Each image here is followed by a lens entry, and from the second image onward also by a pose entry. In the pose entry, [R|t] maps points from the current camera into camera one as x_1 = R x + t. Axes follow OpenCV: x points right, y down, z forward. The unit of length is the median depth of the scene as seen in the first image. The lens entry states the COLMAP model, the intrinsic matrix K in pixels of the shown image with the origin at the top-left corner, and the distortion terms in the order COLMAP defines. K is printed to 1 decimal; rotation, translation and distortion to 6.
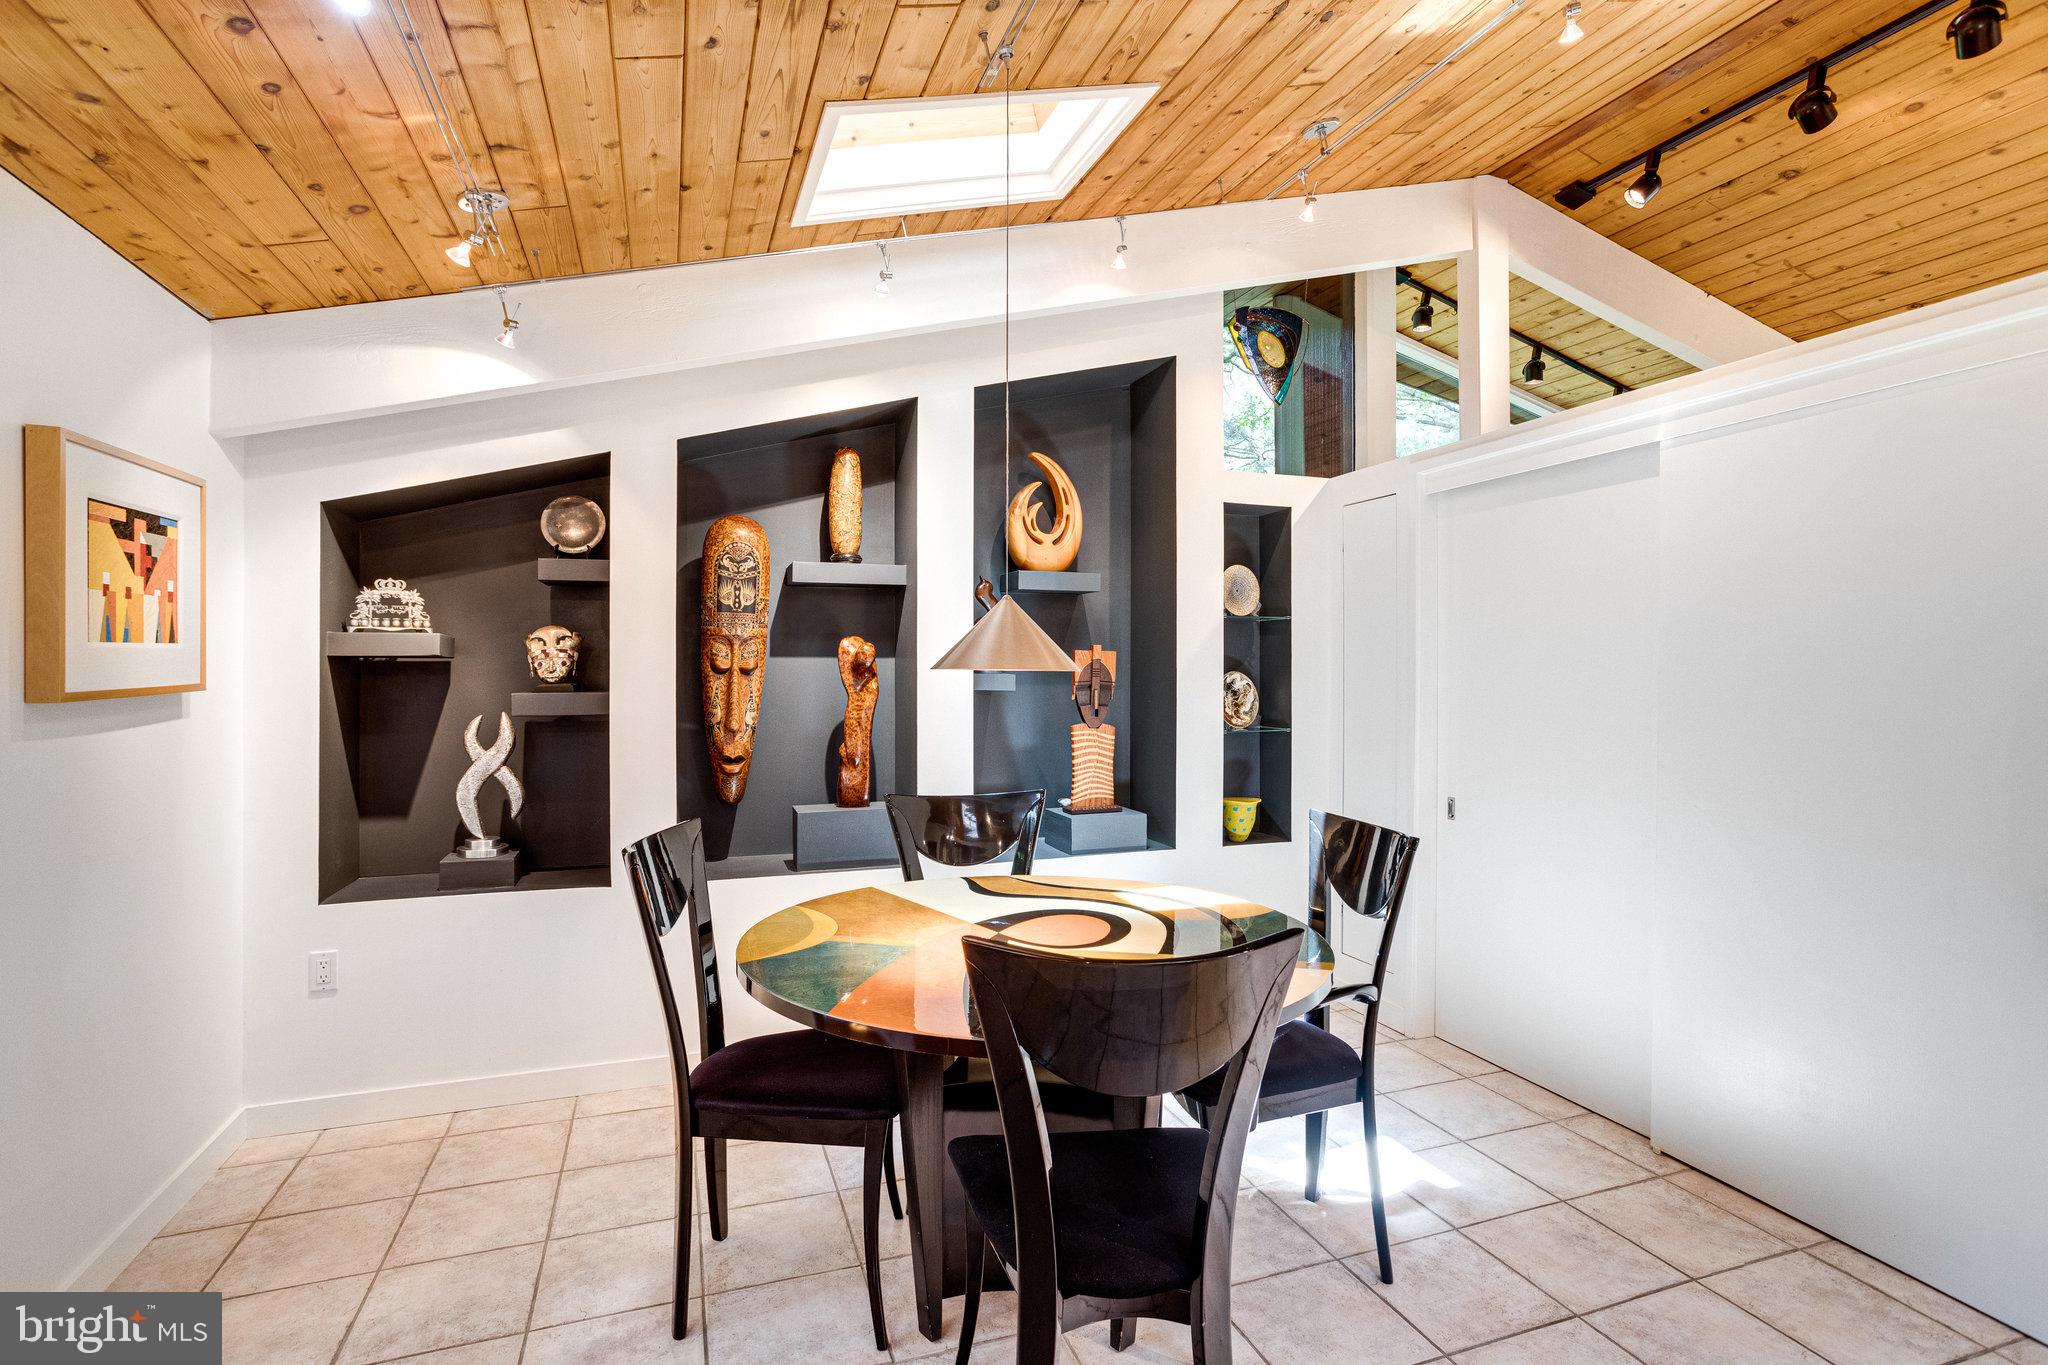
lens RADIAL K [[1010.7, 0, 1029.6], [0, 1010.7, 679.5], [0, 0, 1]] dist [-0.055860, 0.036949]
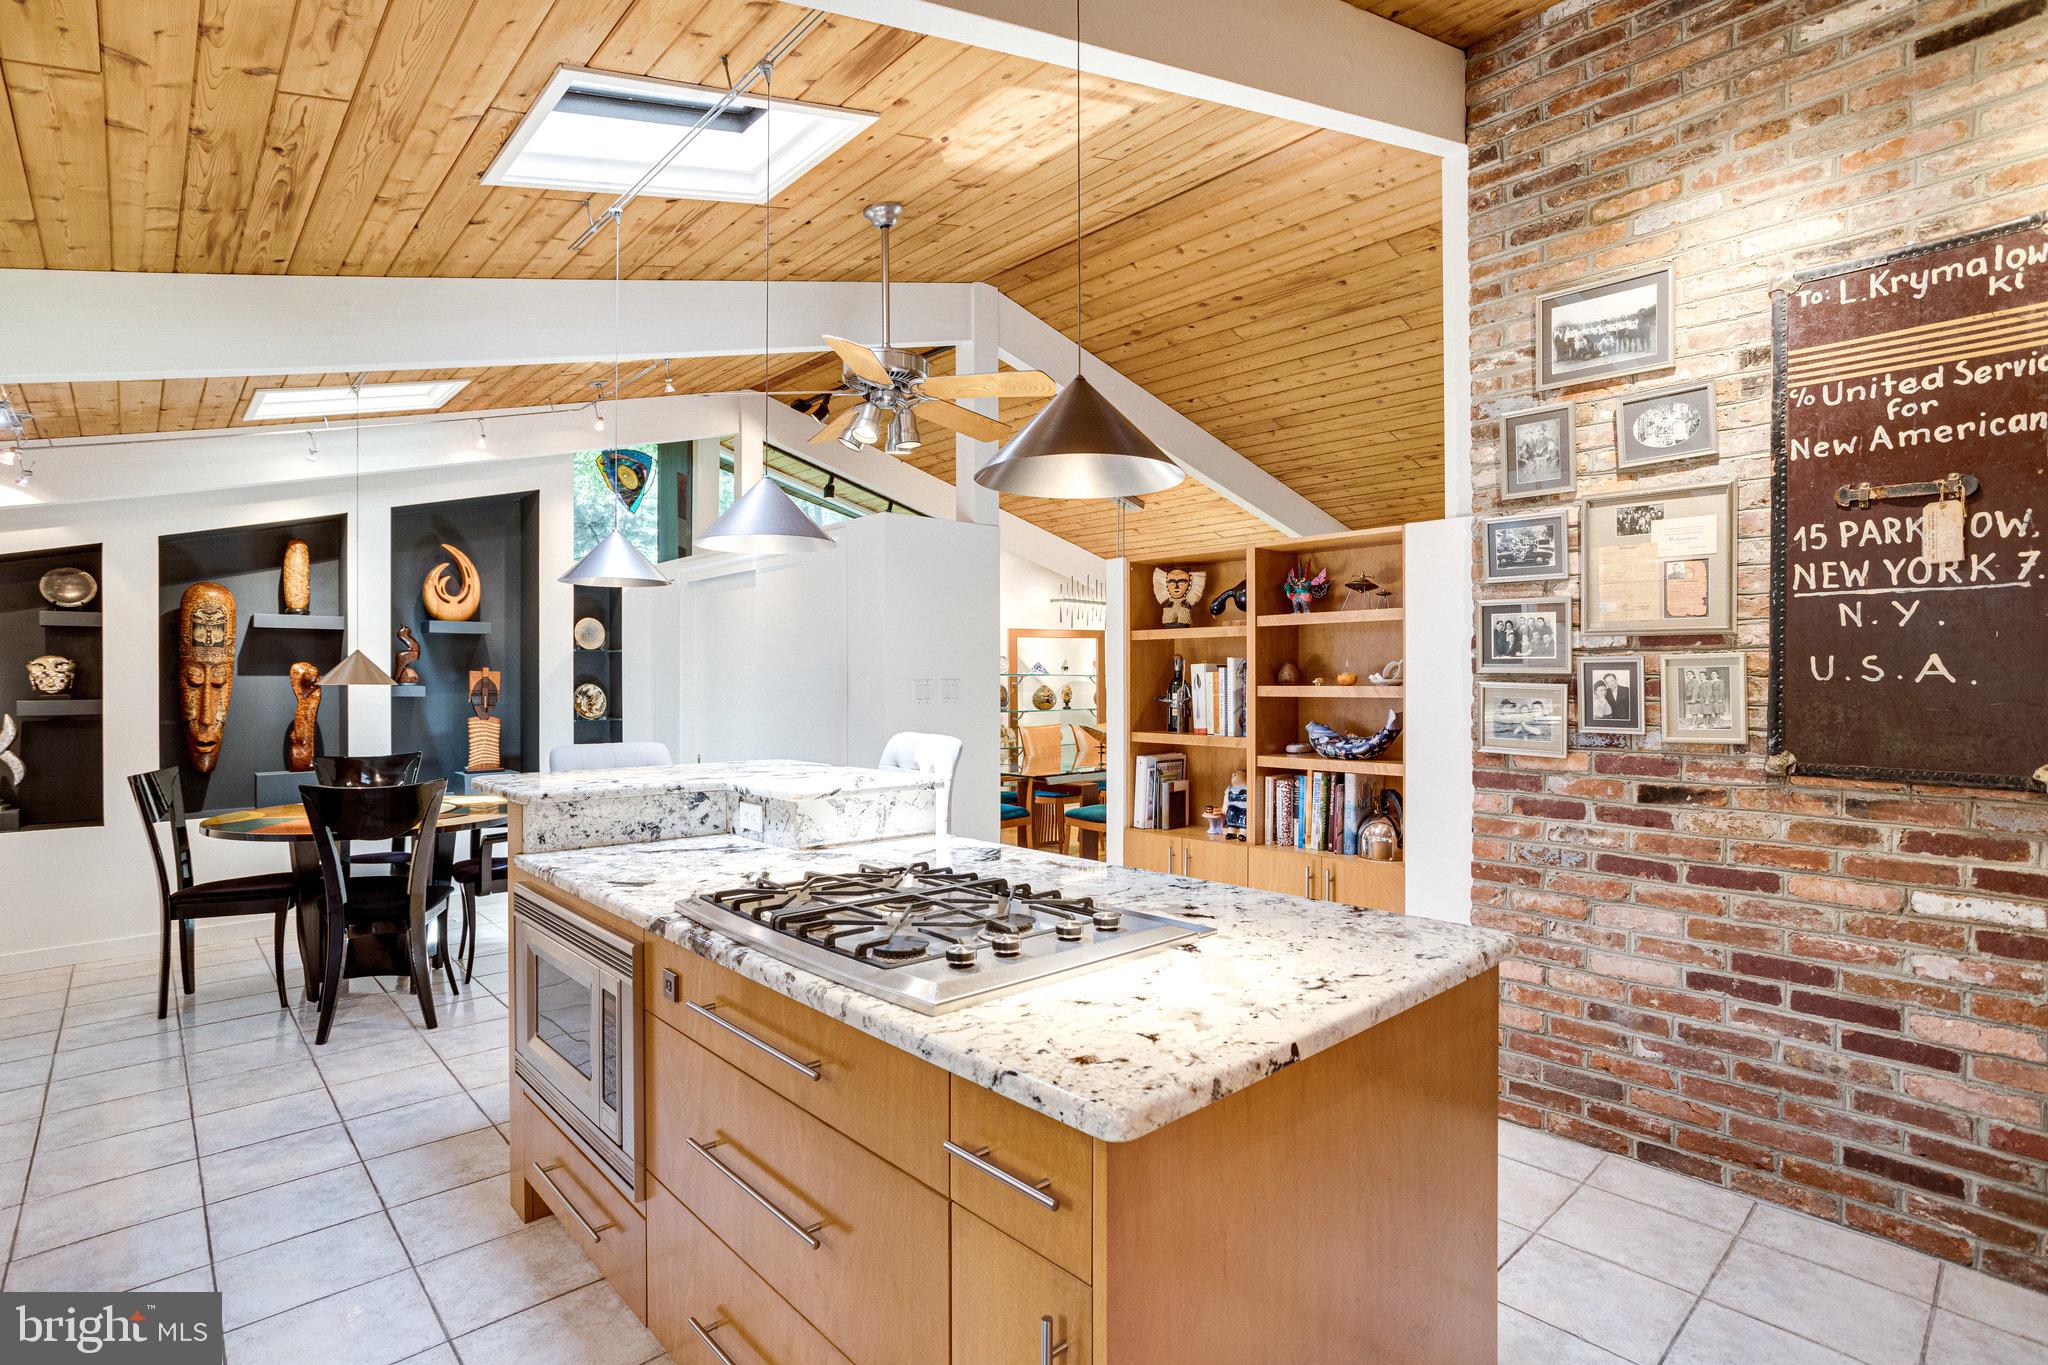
lens RADIAL K [[984.9, 0, 1023.6], [0, 984.9, 685.8], [0, 0, 1]] dist [-0.055007, 0.032400]
pose [[0.920859, -0.005562, 0.389856, 0.276540], [0.007561, 0.999965, -0.003594, 0.007102], [-0.389822, 0.006257, 0.920869, -0.822504]]
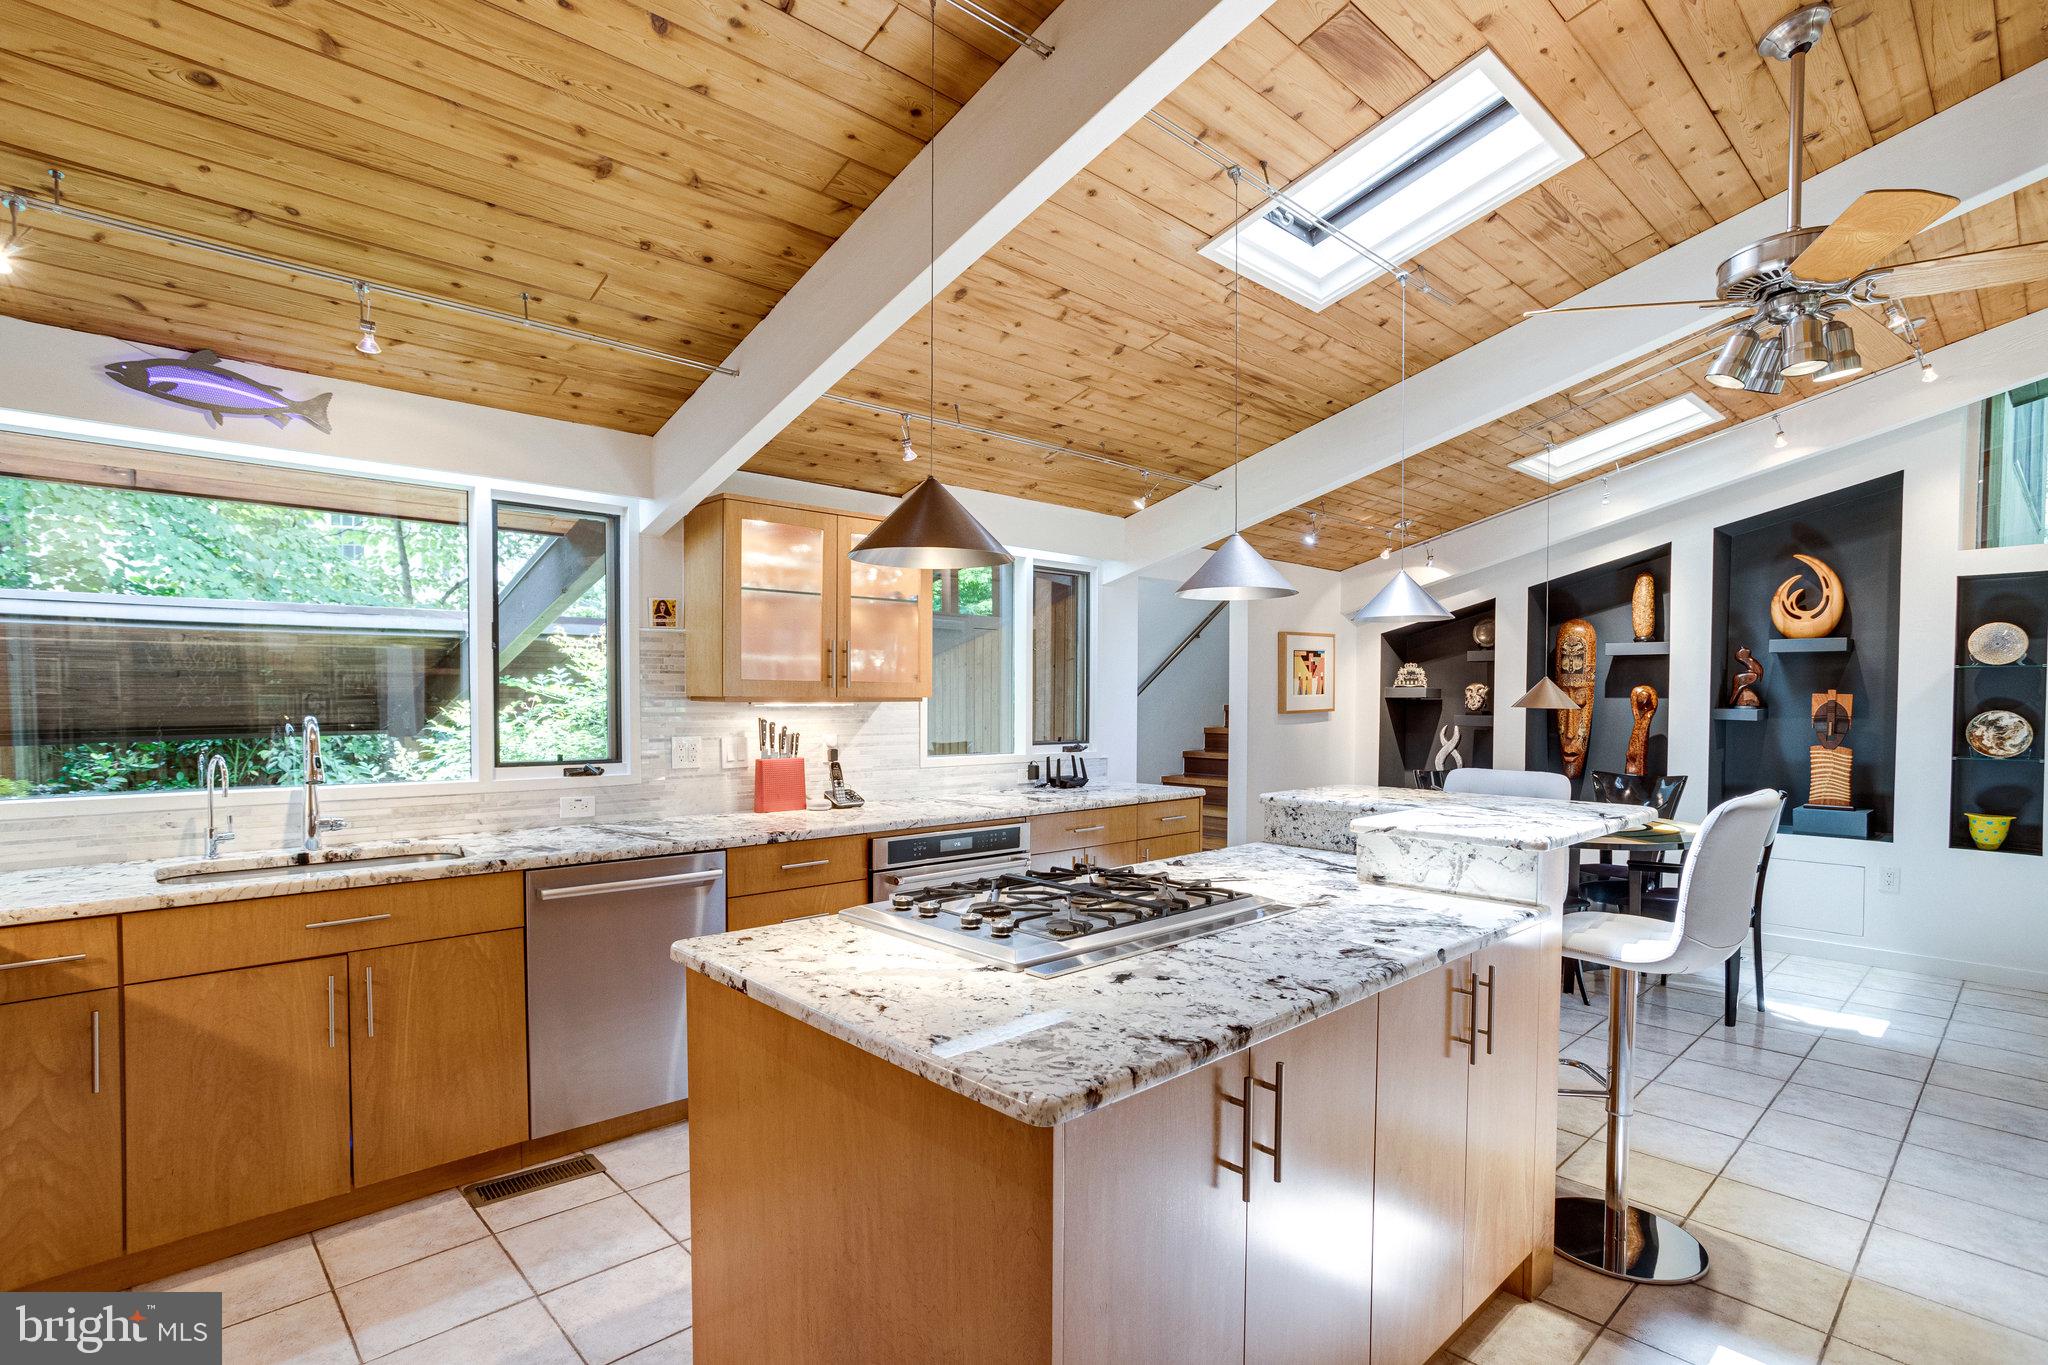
lens RADIAL K [[1010.7, 0, 1029.6], [0, 1010.7, 679.5], [0, 0, 1]] dist [-0.055860, 0.036949]
pose [[0.408754, -0.012718, -0.912556, 0.951491], [-0.013981, 0.999698, -0.020196, -0.005738], [0.912537, 0.021014, 0.408453, -0.633678]]
